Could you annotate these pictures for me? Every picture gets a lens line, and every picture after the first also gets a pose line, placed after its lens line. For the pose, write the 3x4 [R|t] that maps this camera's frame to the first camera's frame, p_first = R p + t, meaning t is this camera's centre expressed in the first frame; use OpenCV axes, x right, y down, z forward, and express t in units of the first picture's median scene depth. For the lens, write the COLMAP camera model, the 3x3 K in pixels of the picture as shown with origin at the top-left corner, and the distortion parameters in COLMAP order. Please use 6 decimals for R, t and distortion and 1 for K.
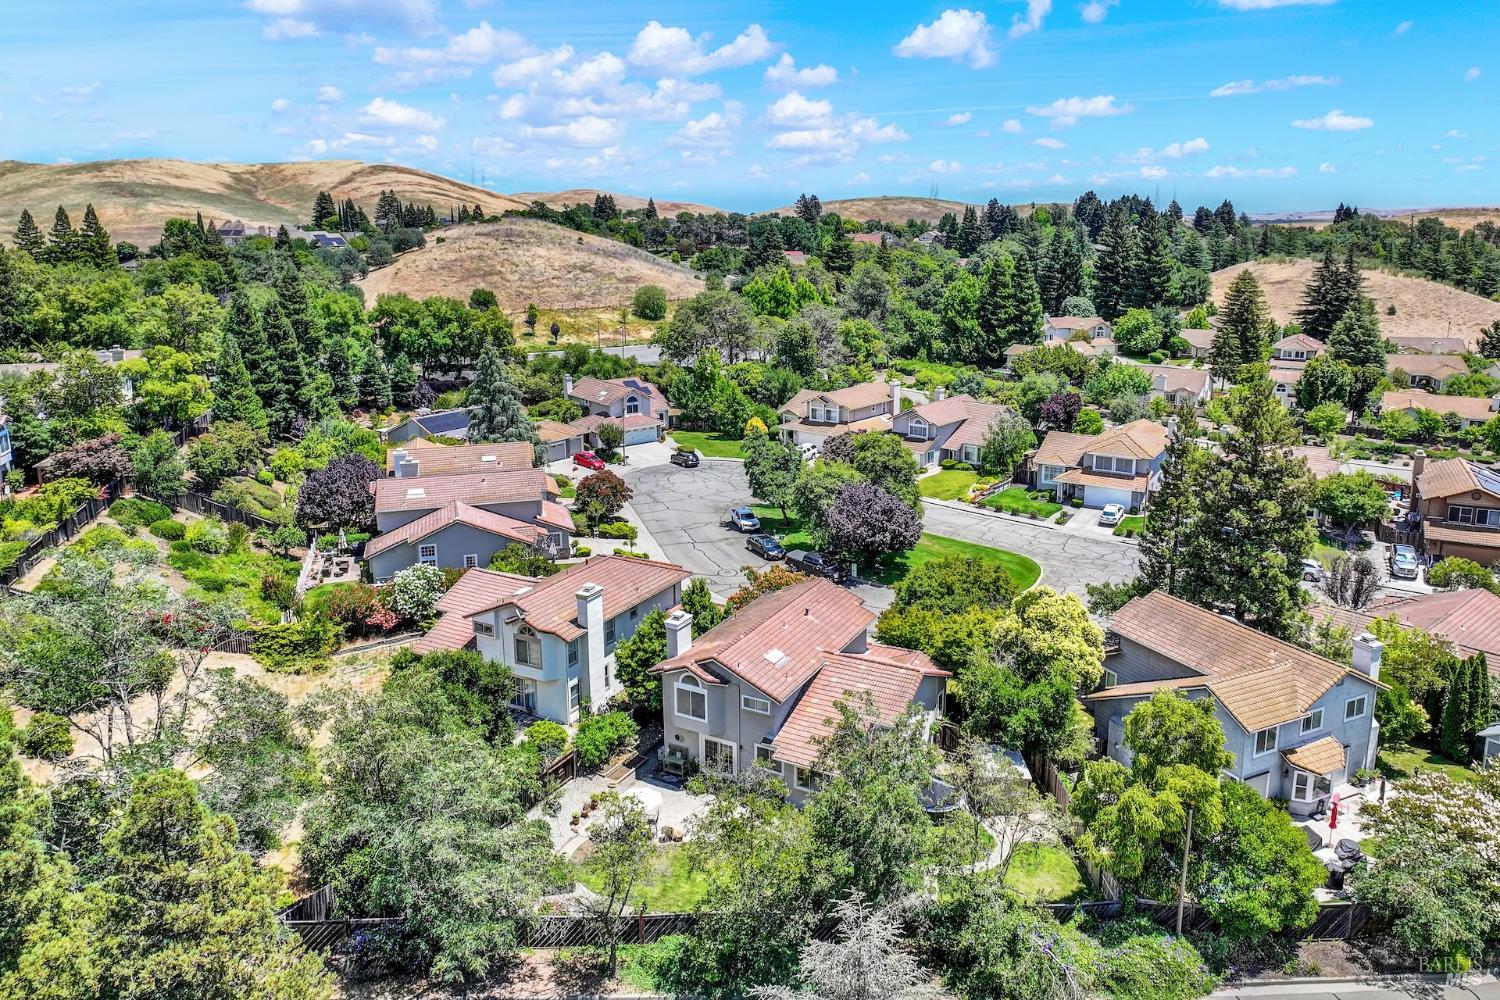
lens RADIAL K [[1040.2, 0, 750.0], [0, 1040.2, 500.0], [0, 0, 1]] dist [0.001868, 0.006178]
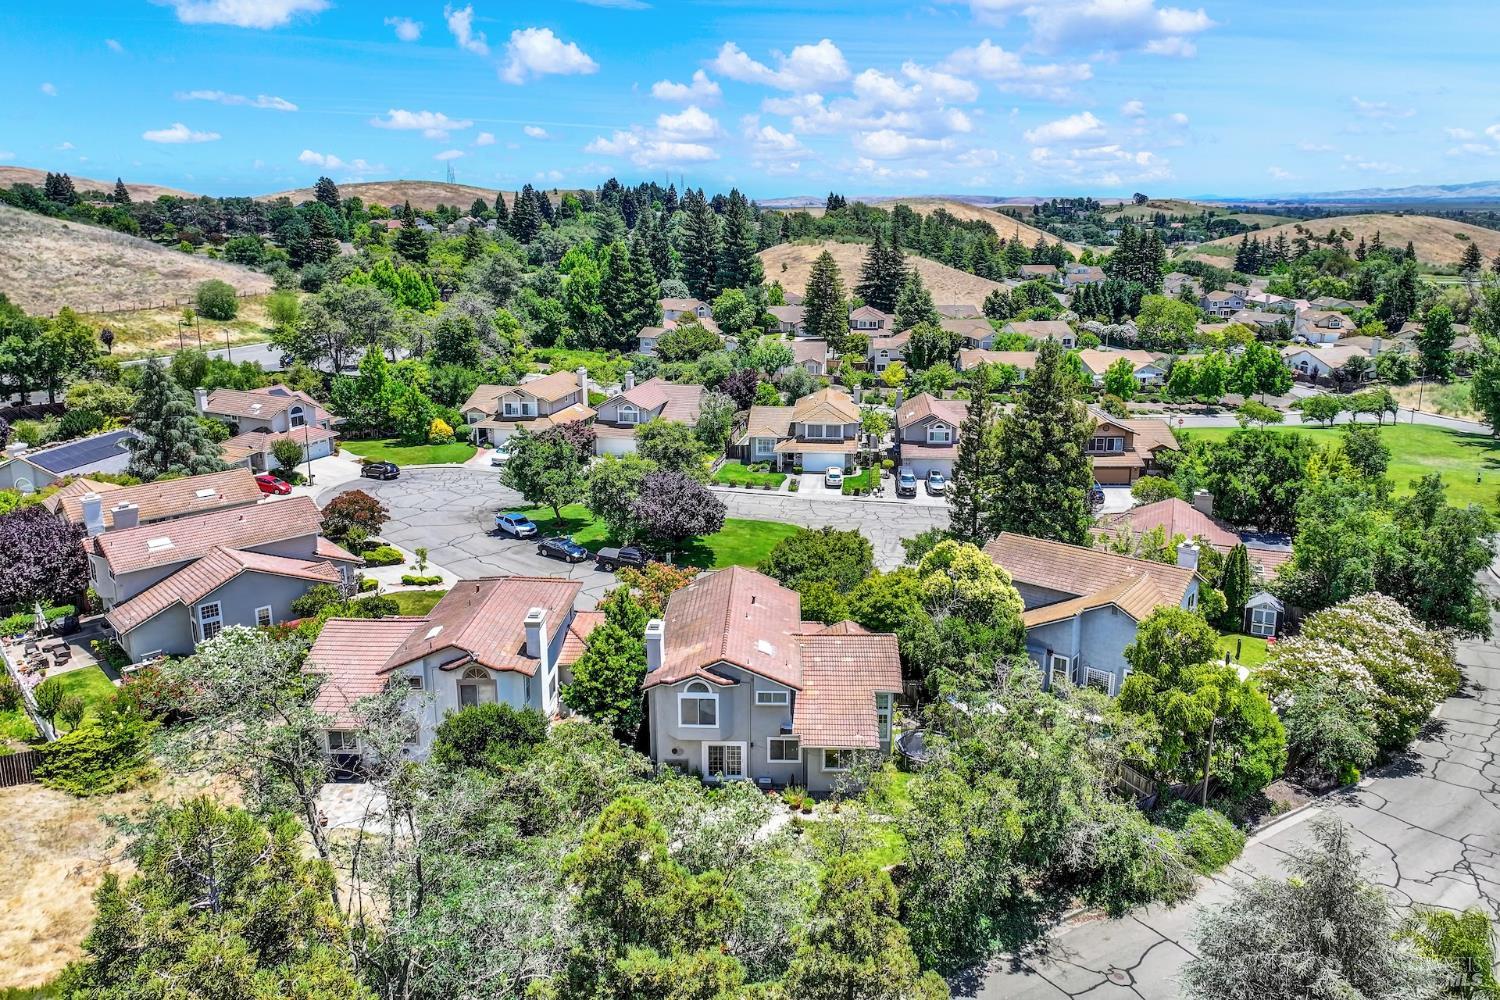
lens RADIAL K [[1040.2, 0, 750.0], [0, 1040.2, 500.0], [0, 0, 1]] dist [0.001868, 0.006178]
pose [[0.890514, -0.122222, 0.438231, -0.157010], [0.116639, 0.992378, 0.039754, -0.011500], [-0.439750, 0.015713, 0.897983, 0.044747]]
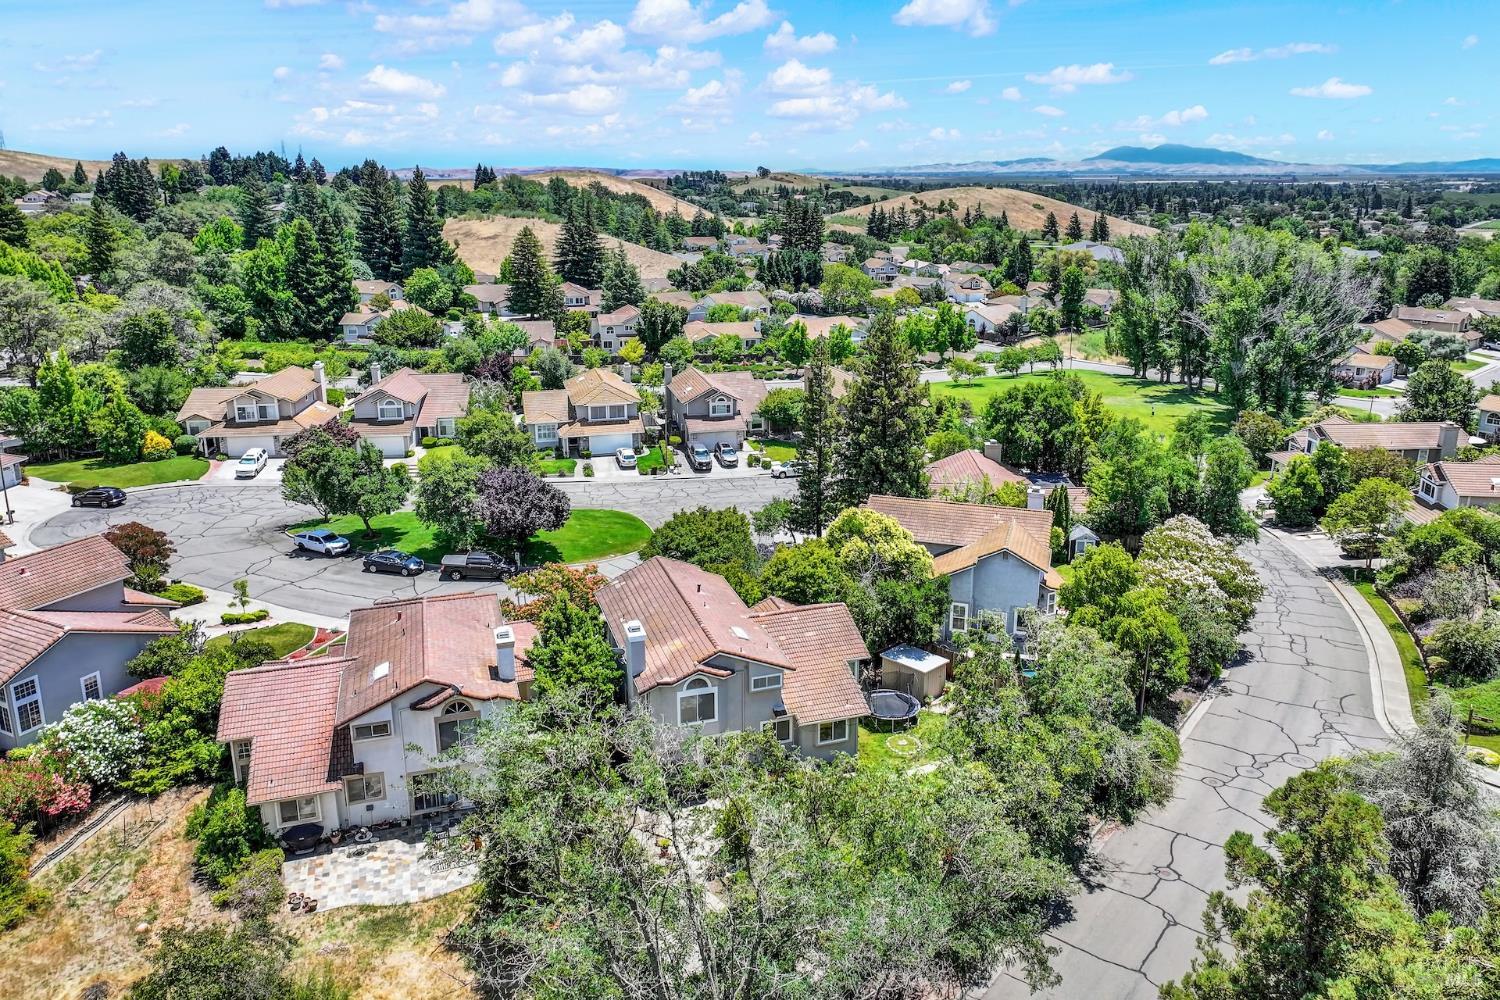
lens RADIAL K [[1040.2, 0, 750.0], [0, 1040.2, 500.0], [0, 0, 1]] dist [0.001868, 0.006178]
pose [[0.679516, -0.214479, 0.701610, -0.244608], [0.188086, 0.975281, 0.115975, -0.032706], [-0.709141, 0.053156, 0.703060, 0.115447]]
